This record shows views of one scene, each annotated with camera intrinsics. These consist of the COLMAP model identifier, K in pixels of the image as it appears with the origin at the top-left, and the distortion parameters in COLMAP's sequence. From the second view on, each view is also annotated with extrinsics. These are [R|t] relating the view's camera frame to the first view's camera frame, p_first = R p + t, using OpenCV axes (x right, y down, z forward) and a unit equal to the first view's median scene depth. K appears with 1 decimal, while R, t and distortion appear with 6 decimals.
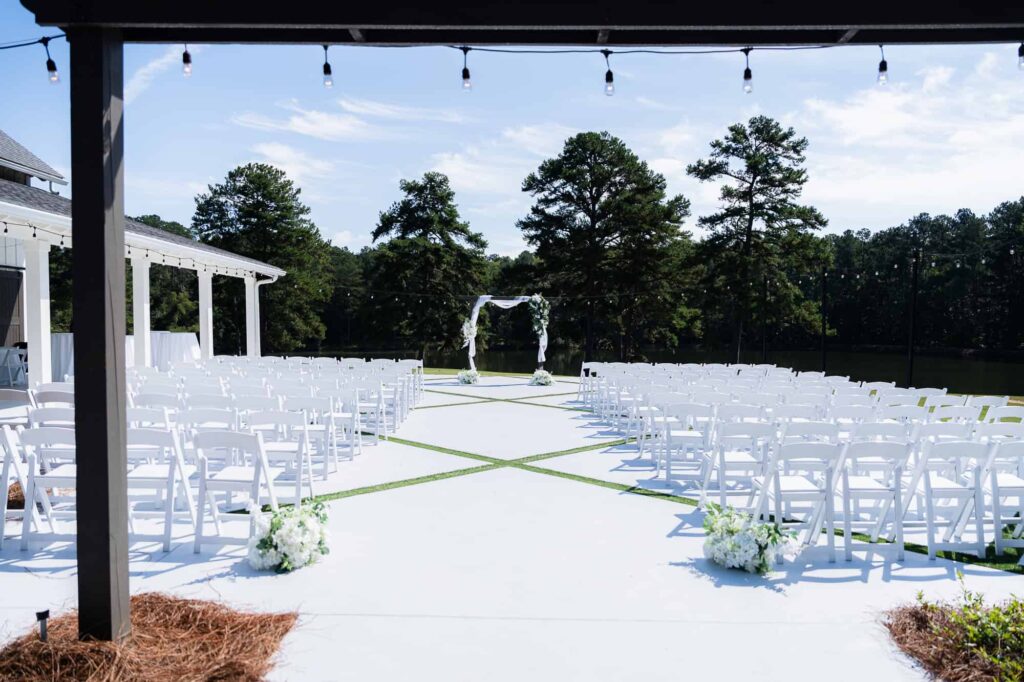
lens RADIAL K [[1556.7, 0, 512.0], [0, 1556.7, 341.0], [0, 0, 1]] dist [-0.005501, 0.139984]
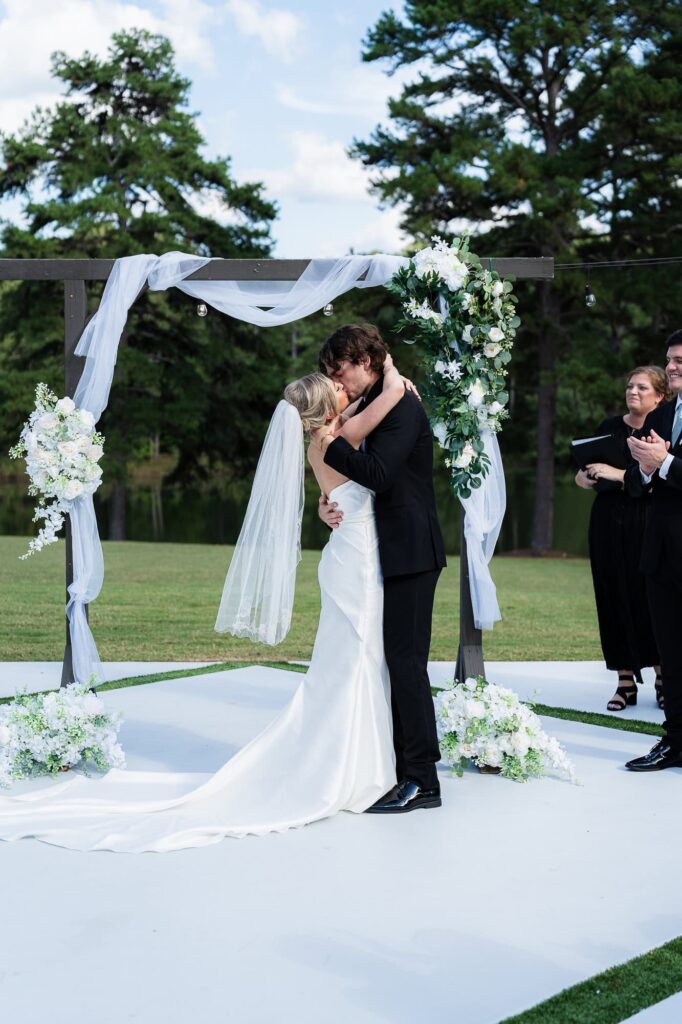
lens RADIAL K [[1748.9, 0, 341.0], [0, 1748.9, 512.0], [0, 0, 1]] dist [0.005187, 0.219195]
pose [[0.999690, -0.021045, -0.013321, 0.004723], [0.021629, 0.998737, 0.045354, -0.006195], [0.012350, -0.045628, 0.998882, 0.568359]]
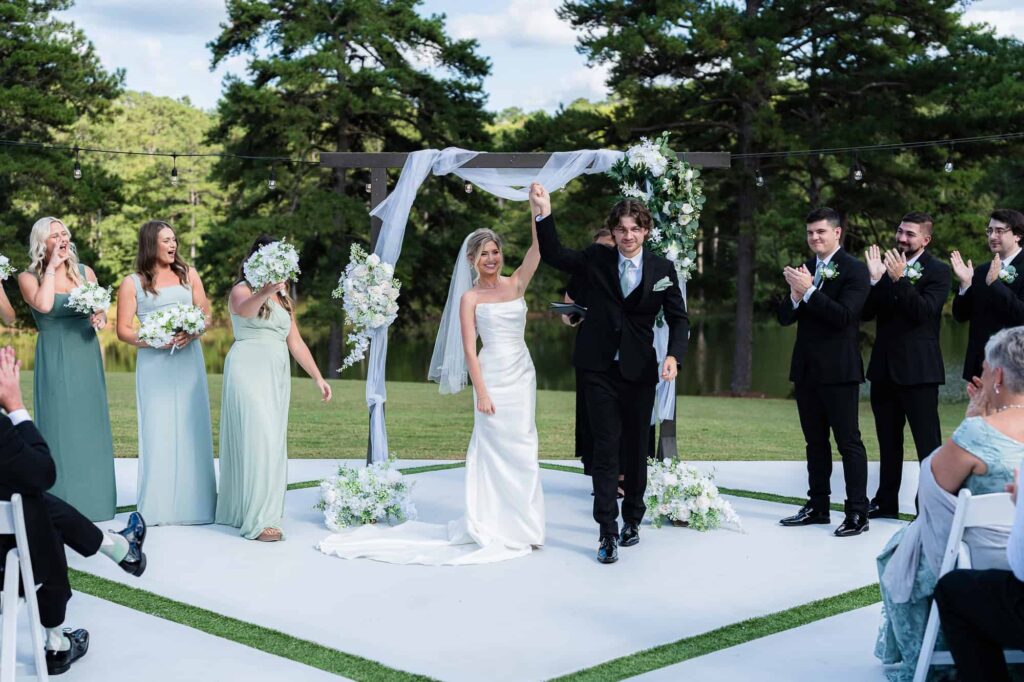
lens RADIAL K [[1748.9, 0, 468.3], [0, 1748.9, 352.4], [0, 0, 1]] dist [0.005187, 0.219195]
pose [[0.998258, -0.015878, -0.056828, 0.003776], [0.018253, 0.998971, 0.041530, -0.006284], [0.056111, -0.042495, 0.997520, 0.548294]]
